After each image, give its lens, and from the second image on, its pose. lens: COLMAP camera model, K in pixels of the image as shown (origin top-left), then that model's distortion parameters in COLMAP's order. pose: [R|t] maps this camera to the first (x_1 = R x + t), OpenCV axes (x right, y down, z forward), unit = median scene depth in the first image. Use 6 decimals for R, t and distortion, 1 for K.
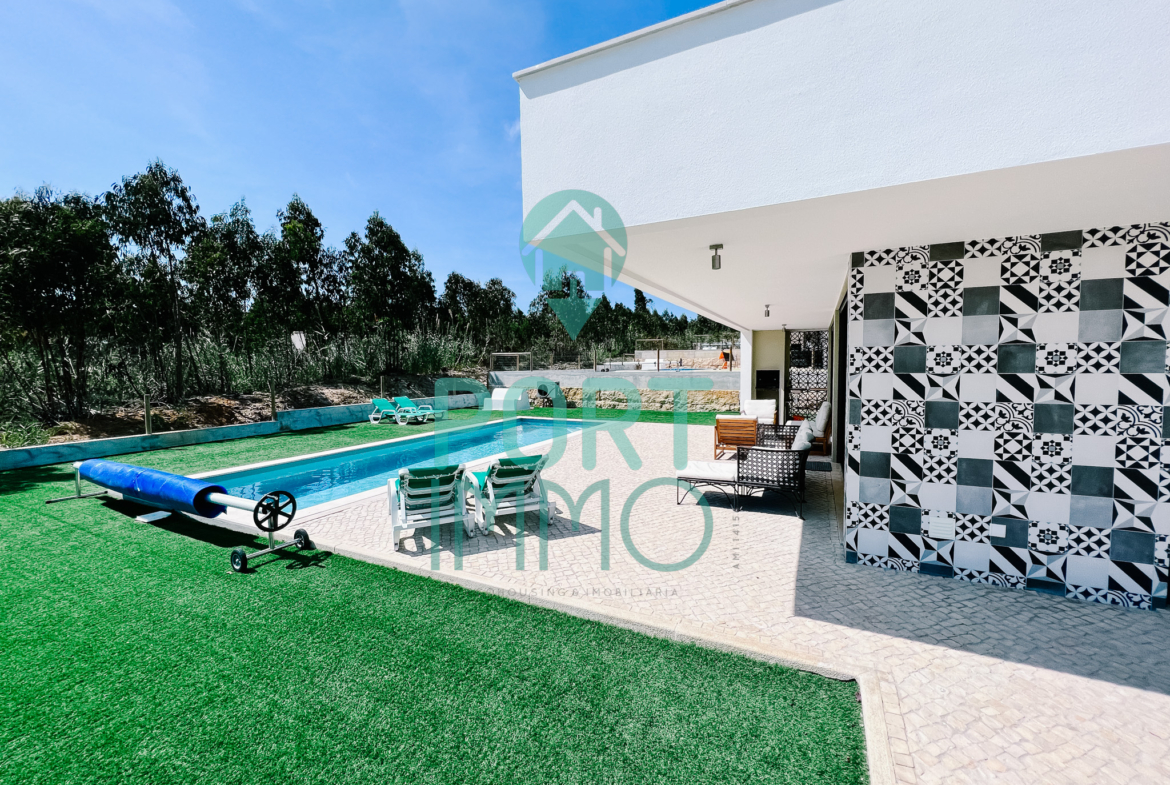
lens RADIAL K [[466.4, 0, 575.1], [0, 466.4, 396.0], [0, 0, 1]] dist [0.000194, 0.000337]
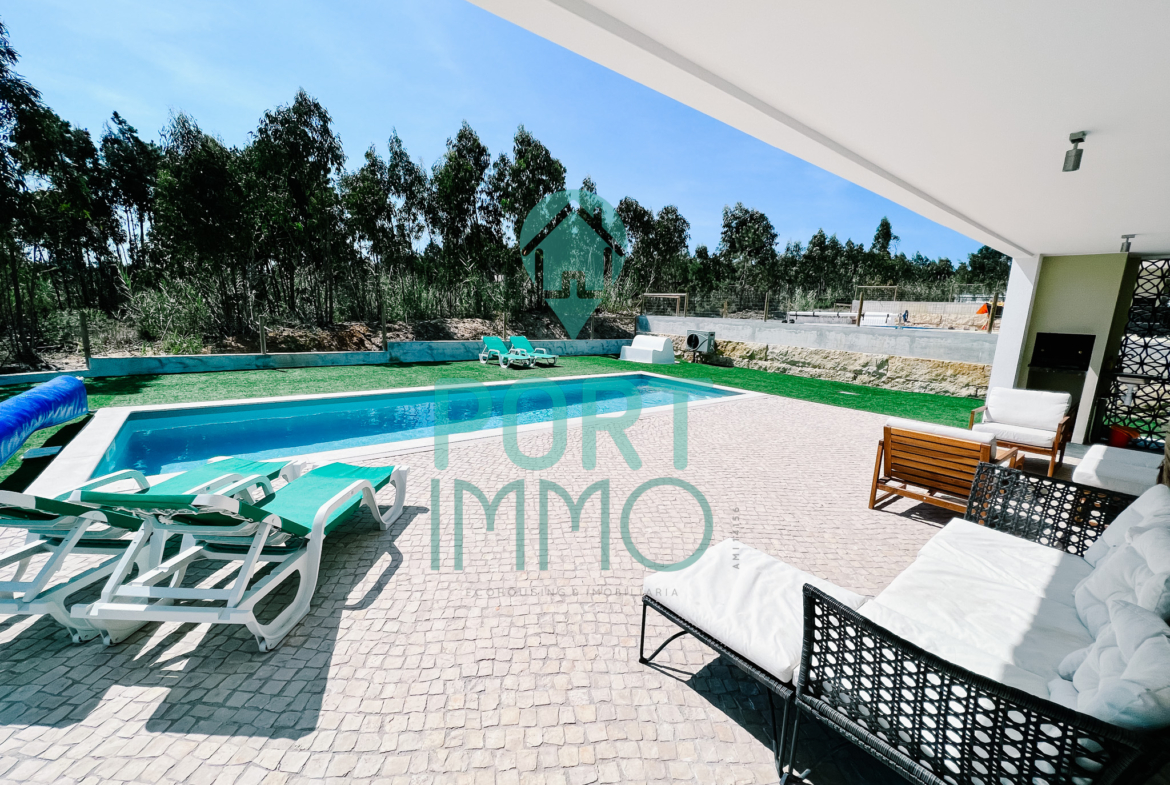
lens RADIAL K [[466.4, 0, 581.6], [0, 466.4, 391.9], [0, 0, 1]] dist [0.000194, 0.000337]
pose [[0.909710, 0.119256, -0.397751, 0.094268], [-0.078039, 0.989905, 0.118315, -0.006976], [0.407846, -0.076592, 0.909833, 0.206683]]
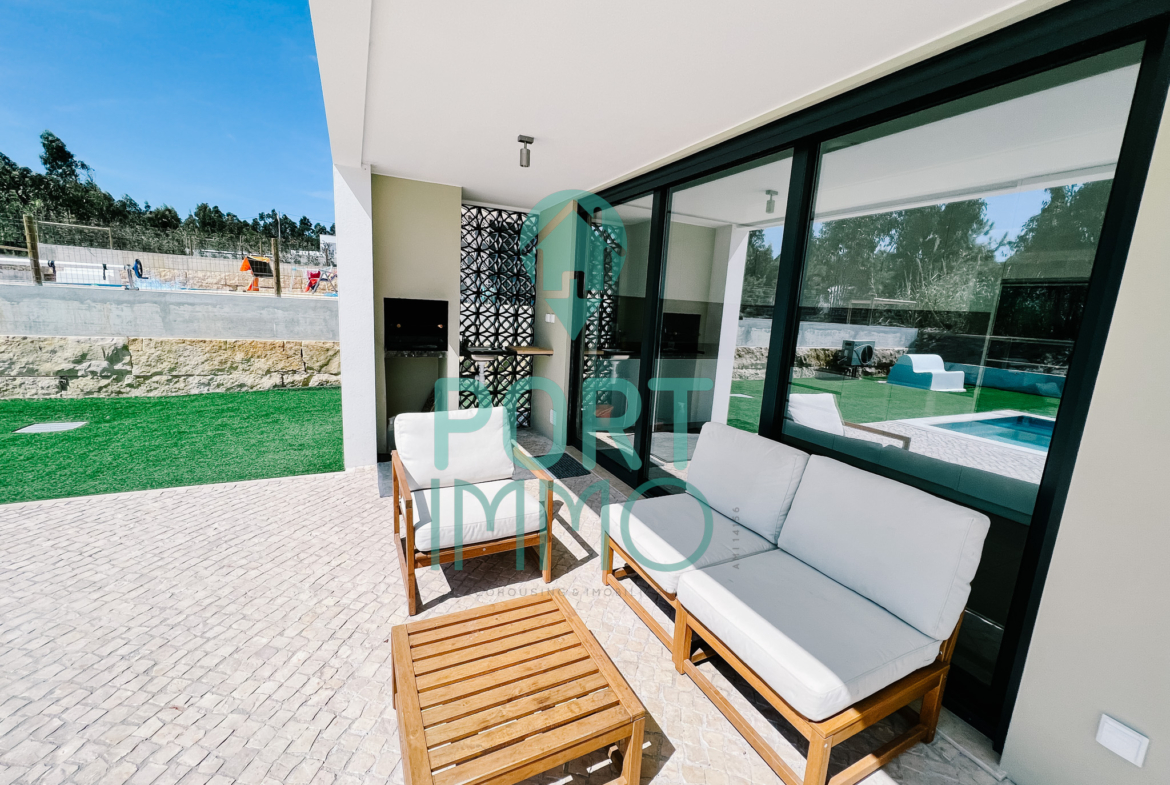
lens RADIAL K [[466.4, 0, 581.5], [0, 466.4, 387.2], [0, 0, 1]] dist [0.000194, 0.000337]
pose [[0.596575, -0.096006, 0.796794, 0.137477], [-0.006533, 0.992205, 0.124443, -0.023242], [-0.802531, -0.079445, 0.591298, 0.474908]]
